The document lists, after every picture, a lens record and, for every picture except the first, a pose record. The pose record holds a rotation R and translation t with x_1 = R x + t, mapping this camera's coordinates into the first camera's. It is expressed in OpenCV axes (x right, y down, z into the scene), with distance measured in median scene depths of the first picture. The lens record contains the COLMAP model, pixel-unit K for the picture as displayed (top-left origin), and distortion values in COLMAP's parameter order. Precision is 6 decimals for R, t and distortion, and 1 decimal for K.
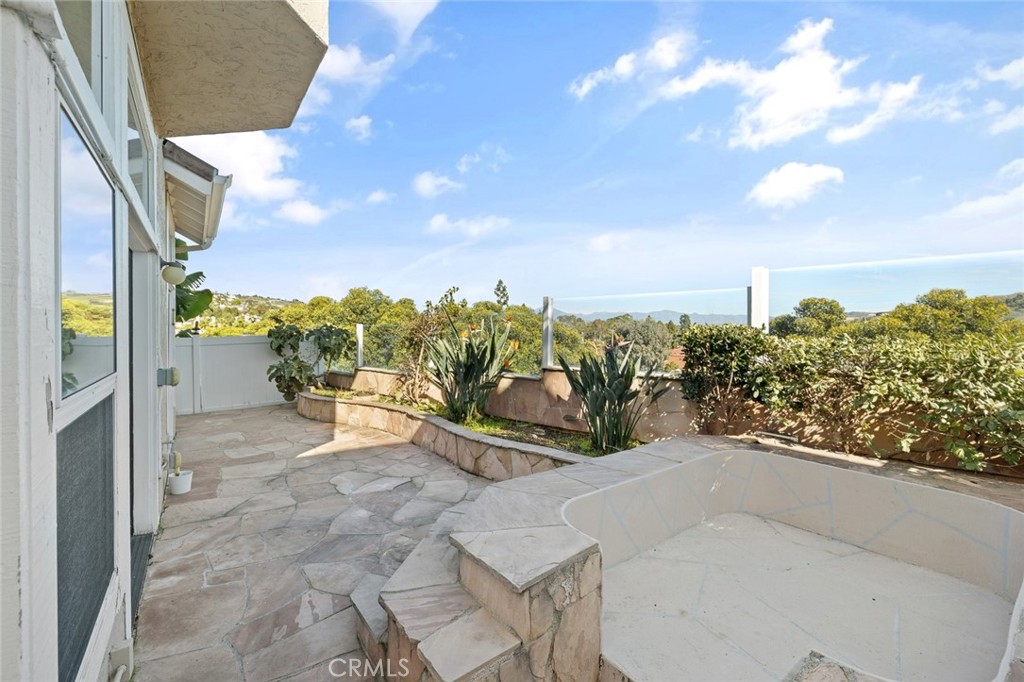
lens RADIAL K [[432.5, 0, 509.7], [0, 432.5, 332.3], [0, 0, 1]] dist [-0.000152, 0.000092]
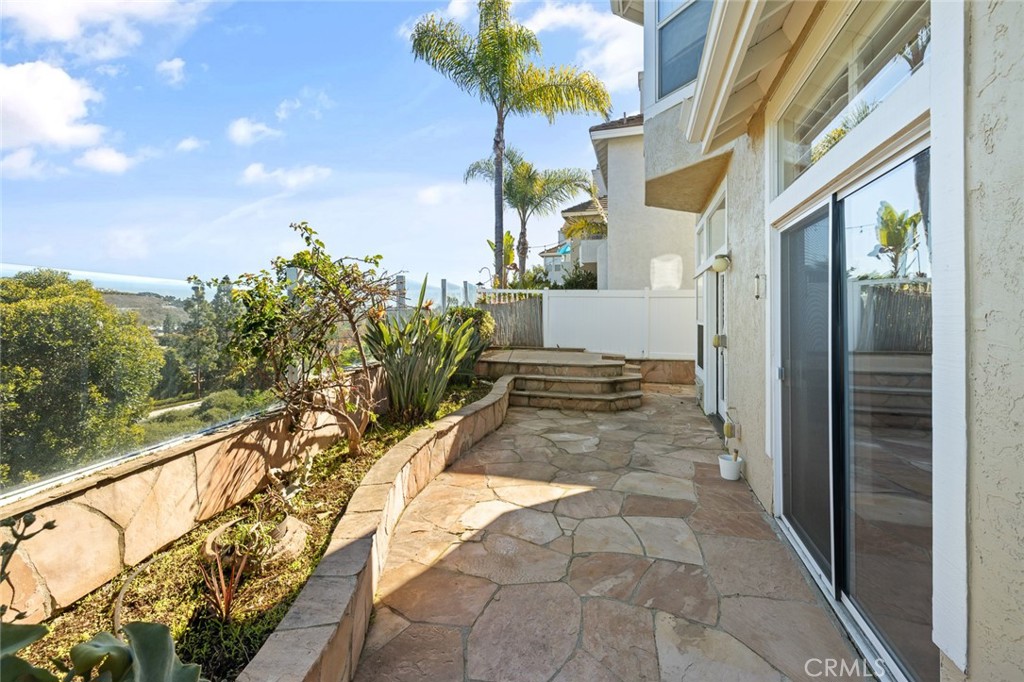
lens RADIAL K [[440.8, 0, 503.0], [0, 440.8, 316.0], [0, 0, 1]] dist [0.000267, -0.000033]
pose [[-0.592727, -0.005268, 0.805386, -0.869542], [0.000406, 0.999977, 0.006839, 0.006044], [-0.805403, 0.004380, -0.592711, 1.380159]]
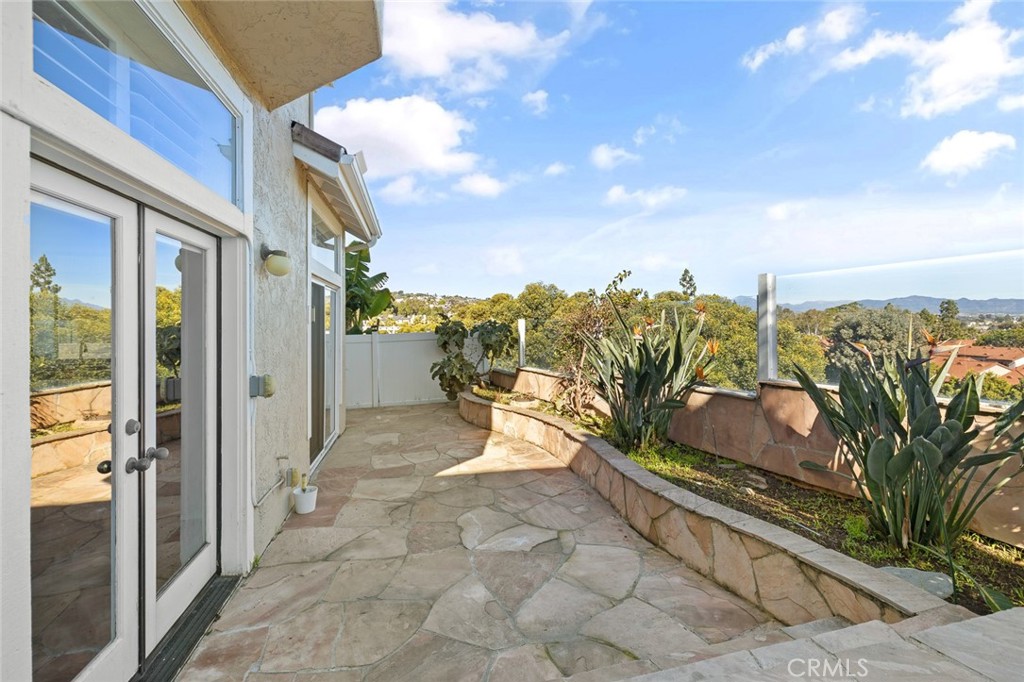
lens RADIAL K [[434.6, 0, 512.6], [0, 434.6, 322.1], [0, 0, 1]] dist [-0.000107, 0.000106]
pose [[0.919763, -0.012621, -0.392272, -0.008382], [0.008490, 0.999889, -0.012263, -0.003268], [0.392383, 0.007948, 0.919768, 0.237002]]
